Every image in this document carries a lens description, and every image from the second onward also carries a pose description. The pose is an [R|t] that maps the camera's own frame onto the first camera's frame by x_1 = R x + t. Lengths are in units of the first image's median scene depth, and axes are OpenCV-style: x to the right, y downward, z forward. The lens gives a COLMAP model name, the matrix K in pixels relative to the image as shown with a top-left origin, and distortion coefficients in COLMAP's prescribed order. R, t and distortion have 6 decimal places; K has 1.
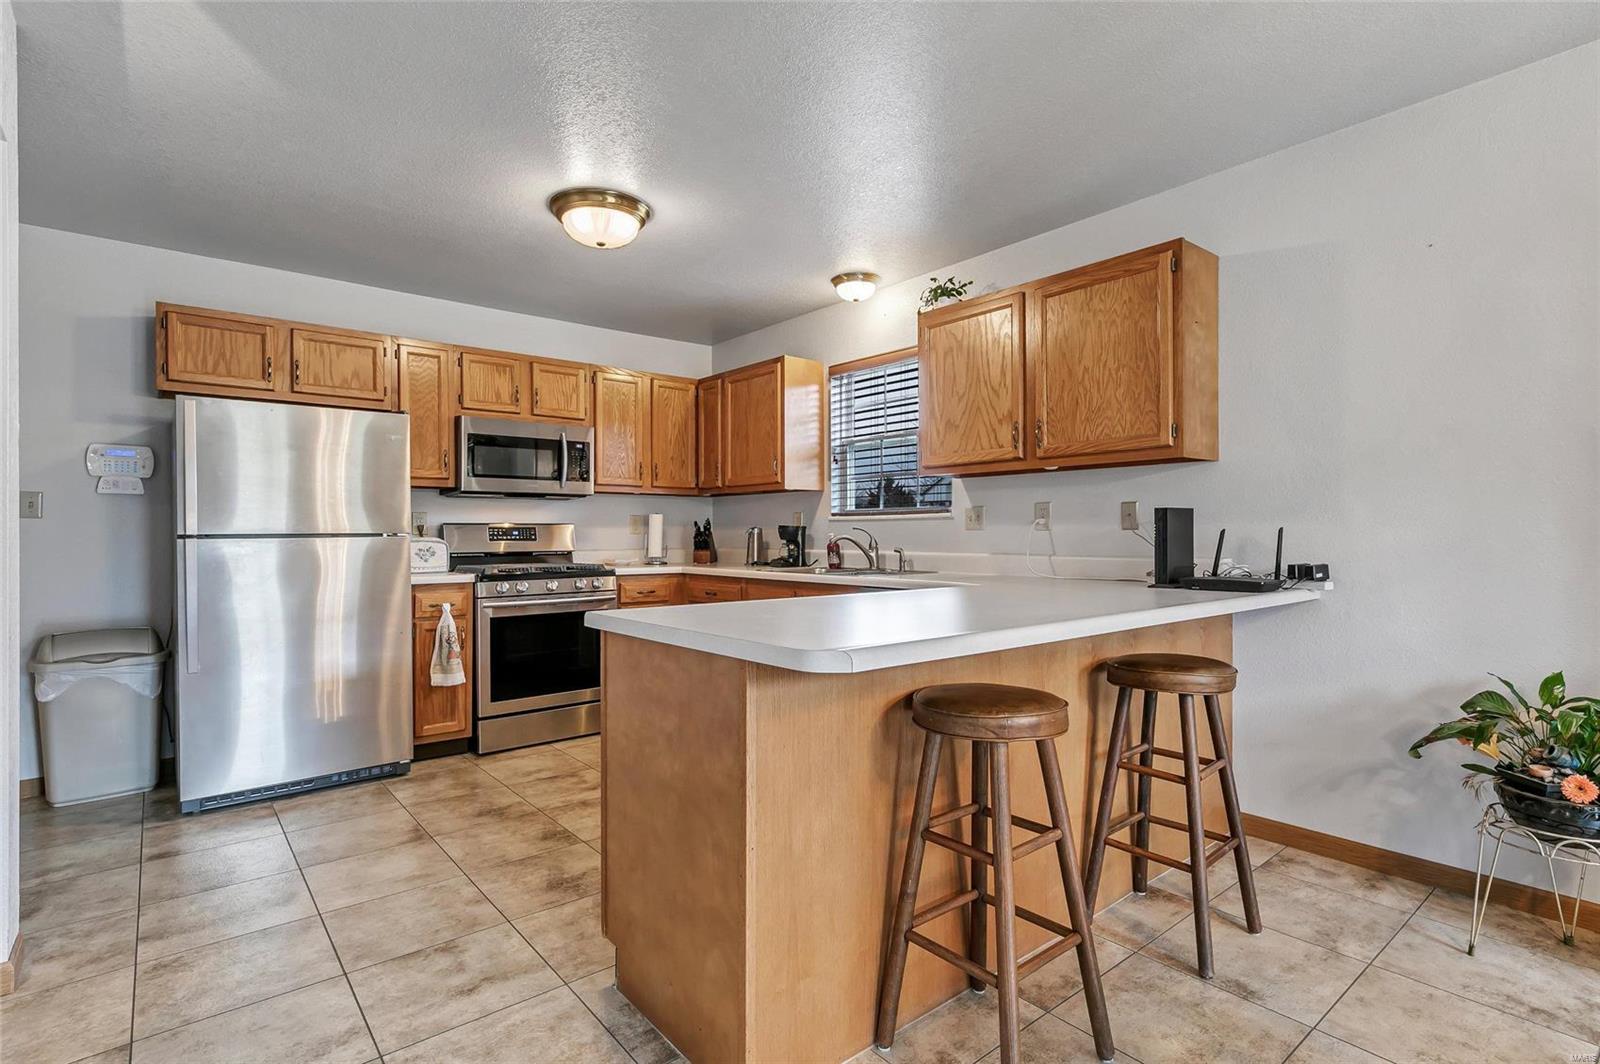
lens RADIAL K [[780.4, 0, 793.4], [0, 780.4, 534.0], [0, 0, 1]] dist [0.003198, -0.000393]
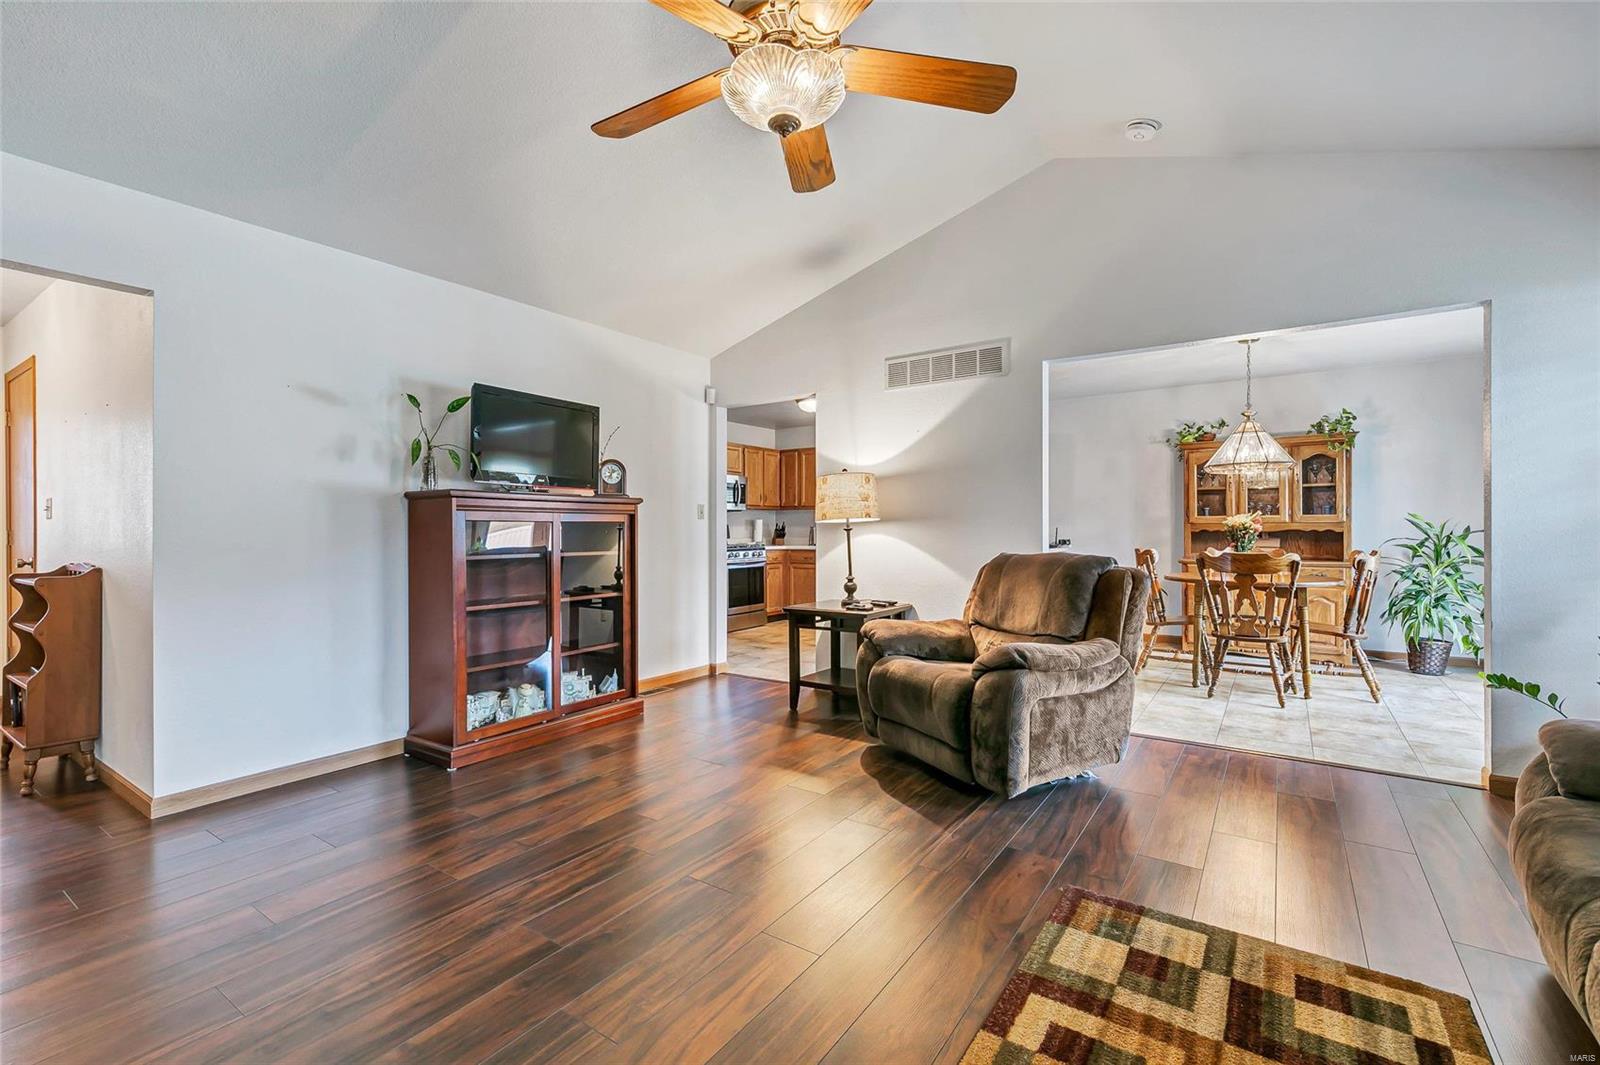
lens RADIAL K [[697.4, 0, 791.2], [0, 697.4, 528.5], [0, 0, 1]] dist [0.003486, -0.000886]
pose [[0.962753, -0.001058, 0.270379, -0.809991], [0.001457, 0.999998, -0.001277, -0.001005], [-0.270378, 0.001623, 0.962753, -0.978189]]
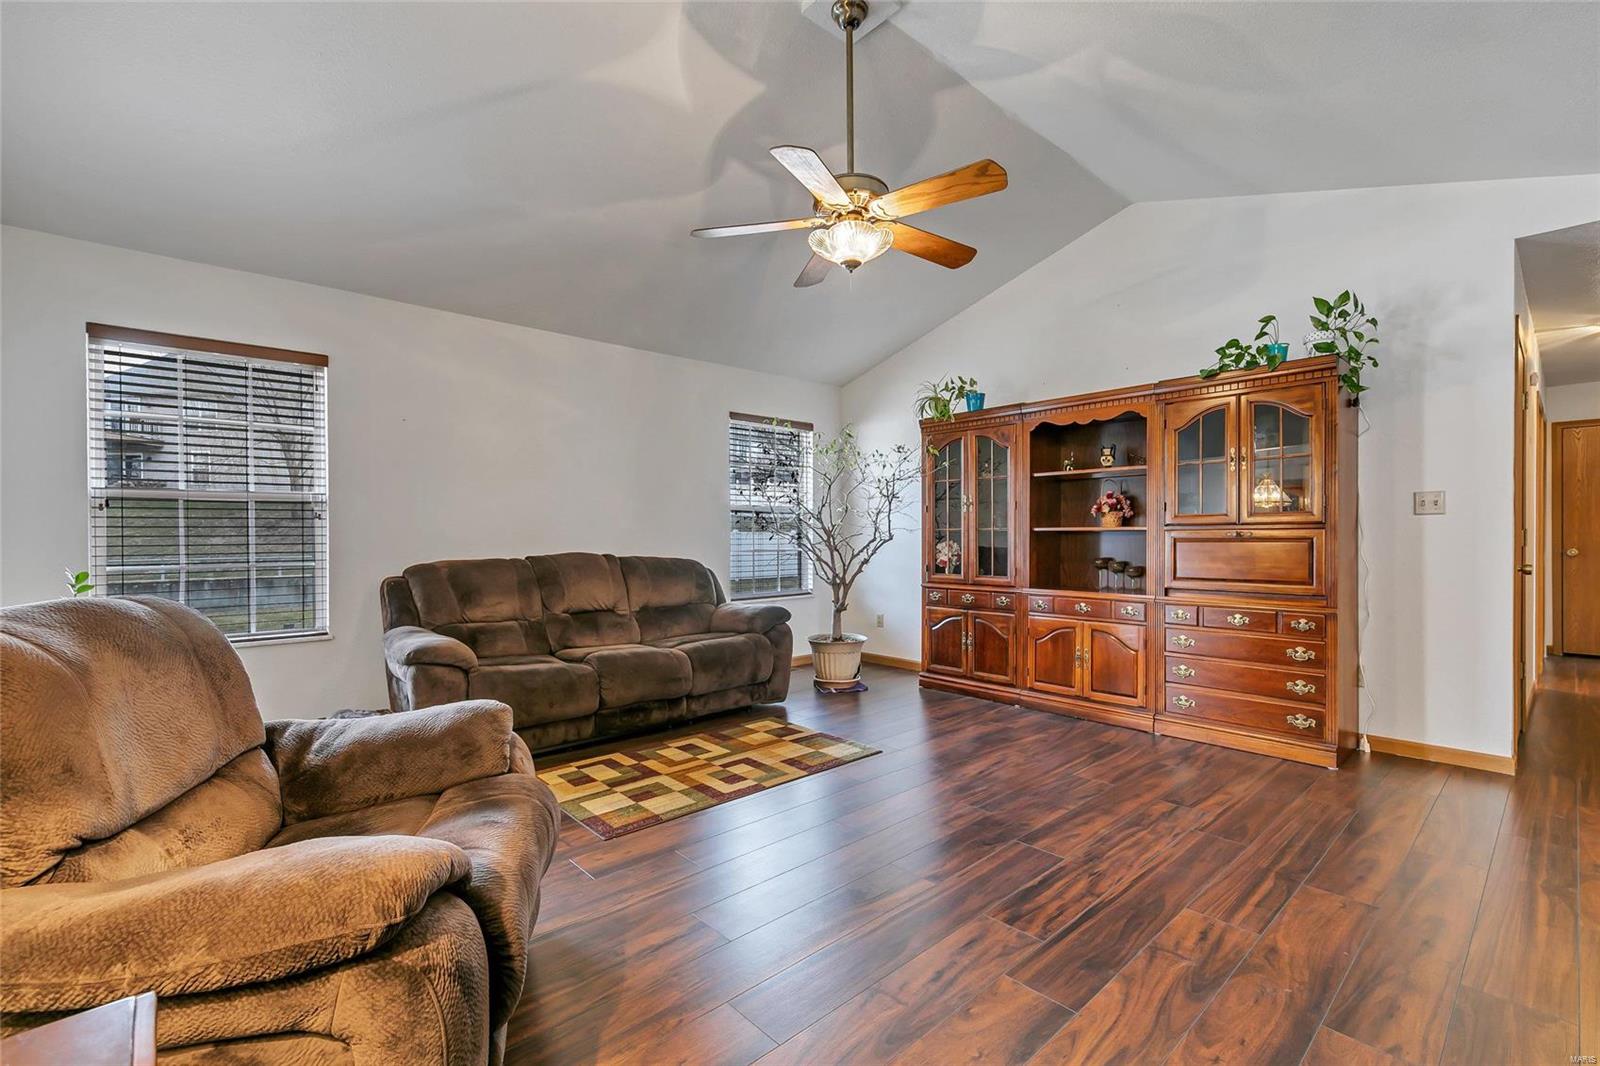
lens RADIAL K [[697.4, 0, 801.1], [0, 697.4, 540.3], [0, 0, 1]] dist [0.003486, -0.000886]
pose [[-0.998408, 0.006630, -0.056011, -0.580579], [0.006562, 0.999977, 0.001407, 0.002606], [0.056019, 0.001037, -0.998429, 0.250396]]
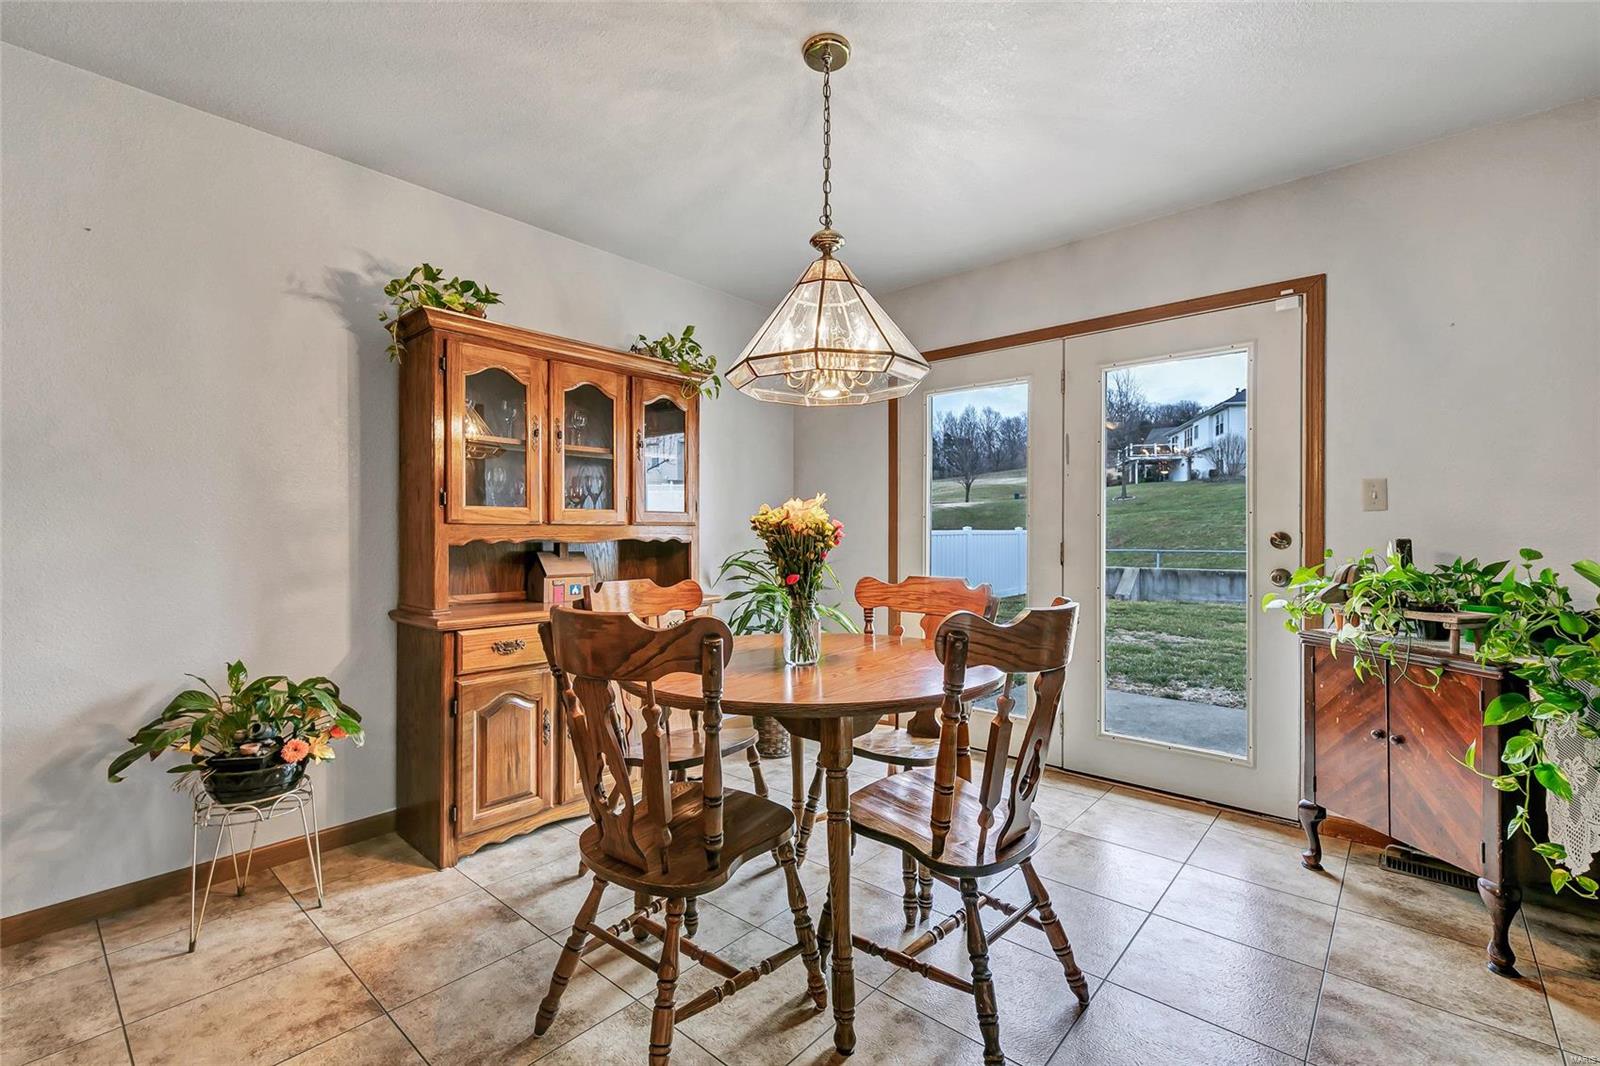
lens RADIAL K [[697.4, 0, 814.1], [0, 697.4, 534.9], [0, 0, 1]] dist [0.003486, -0.000886]
pose [[-0.182798, -0.000341, 0.983150, -0.094291], [0.003639, 0.999993, 0.001024, -0.003043], [-0.983144, 0.003765, -0.182796, 0.186437]]
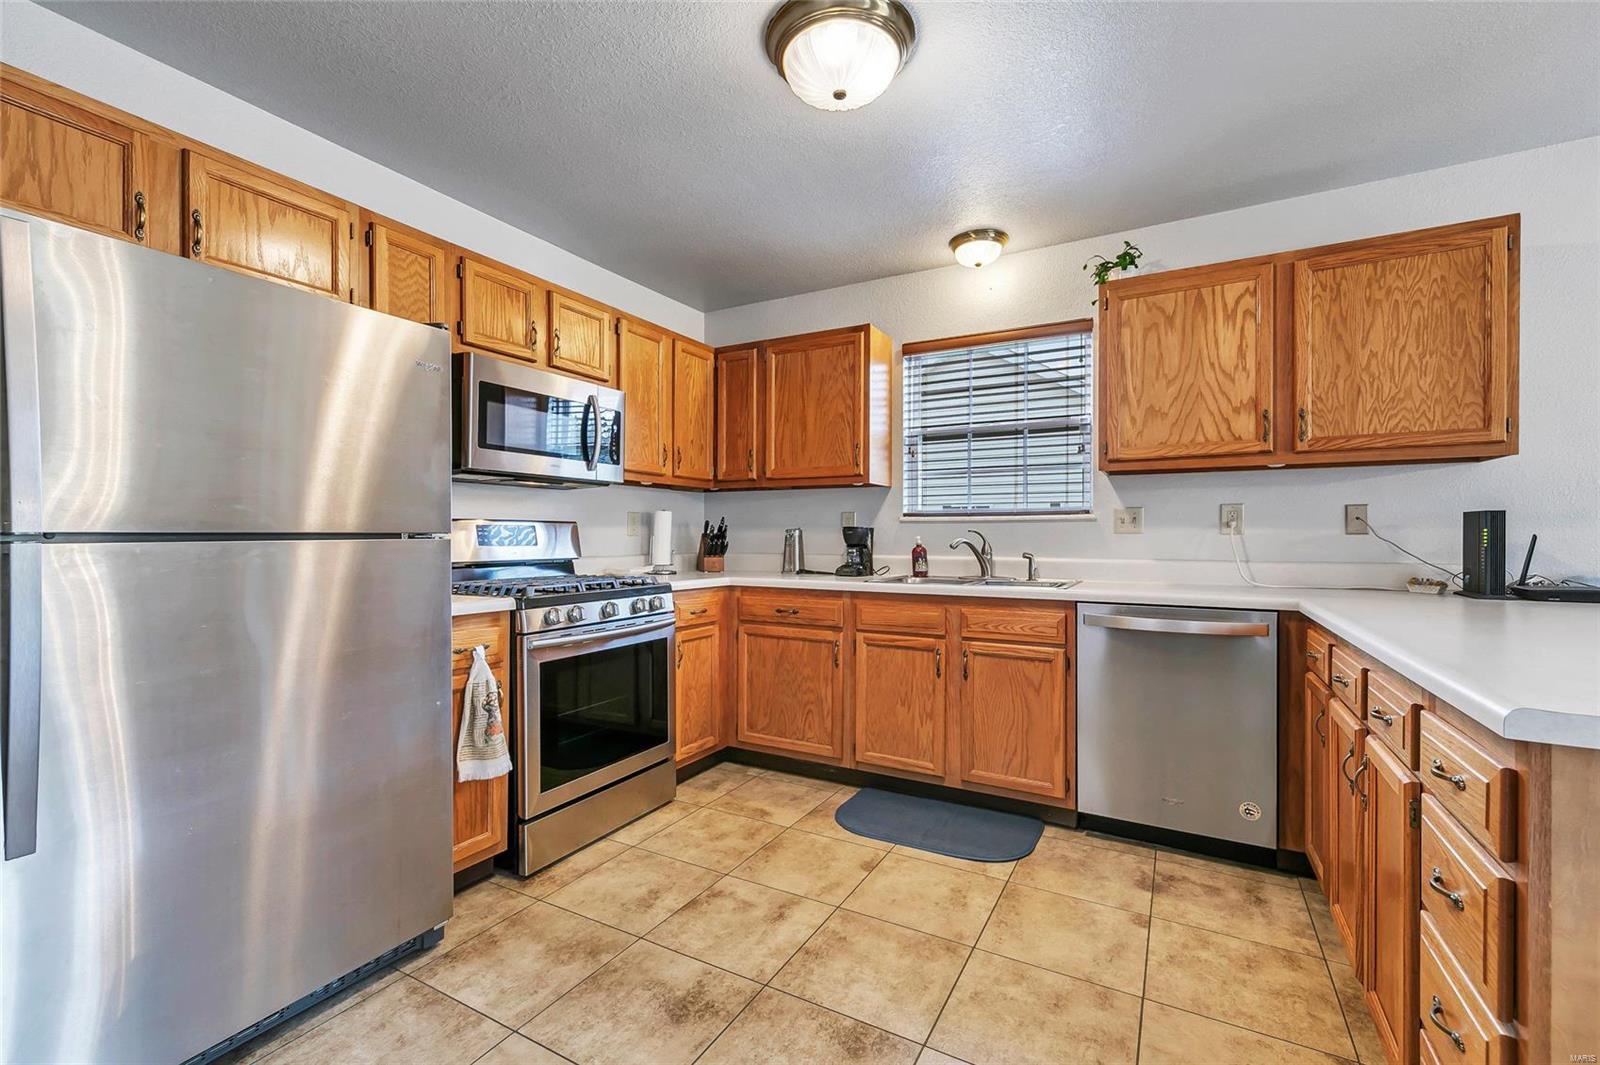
lens RADIAL K [[683.8, 0, 796.3], [0, 683.8, 536.8], [0, 0, 1]] dist [-0.001870, -0.000602]
pose [[0.931529, 0.003687, 0.363649, -0.434087], [-0.003806, 0.999993, -0.000390, 0.000821], [-0.363647, -0.001021, 0.931536, 0.425928]]
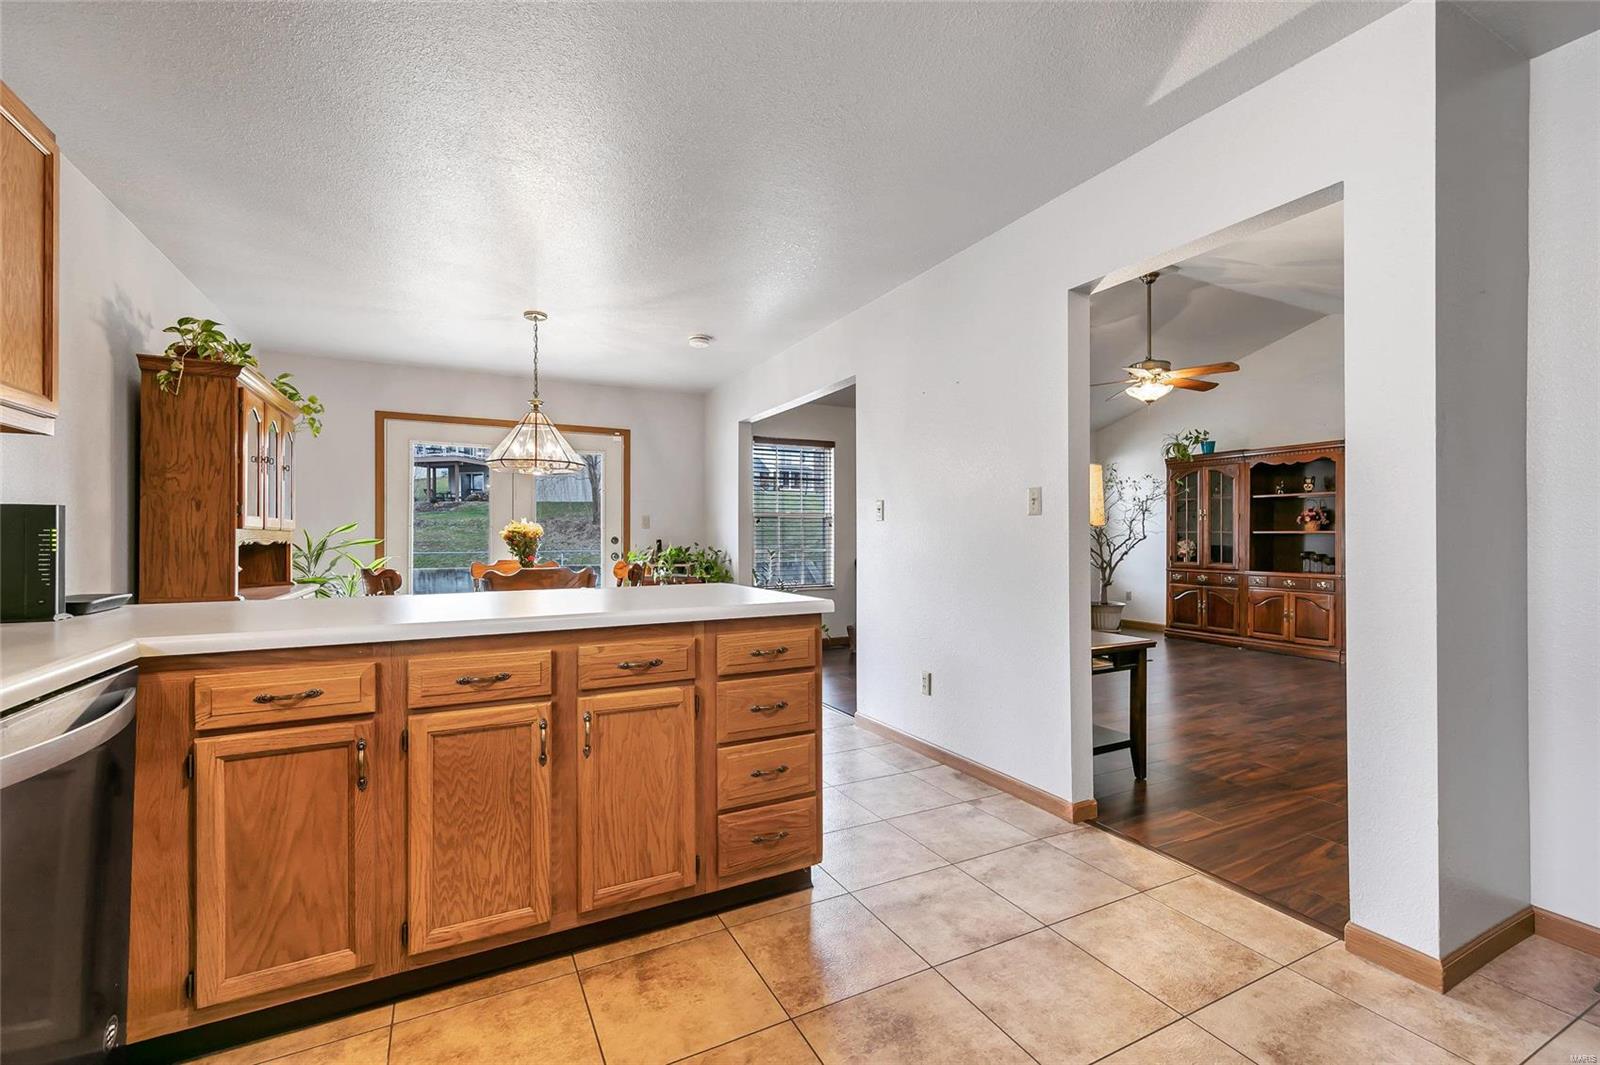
lens RADIAL K [[683.8, 0, 783.1], [0, 683.8, 534.4], [0, 0, 1]] dist [-0.001870, -0.000602]
pose [[-0.975059, 0.002738, 0.221928, -0.231077], [0.001806, 0.999989, -0.004400, -0.001436], [-0.221937, -0.003890, -0.975053, 1.125784]]
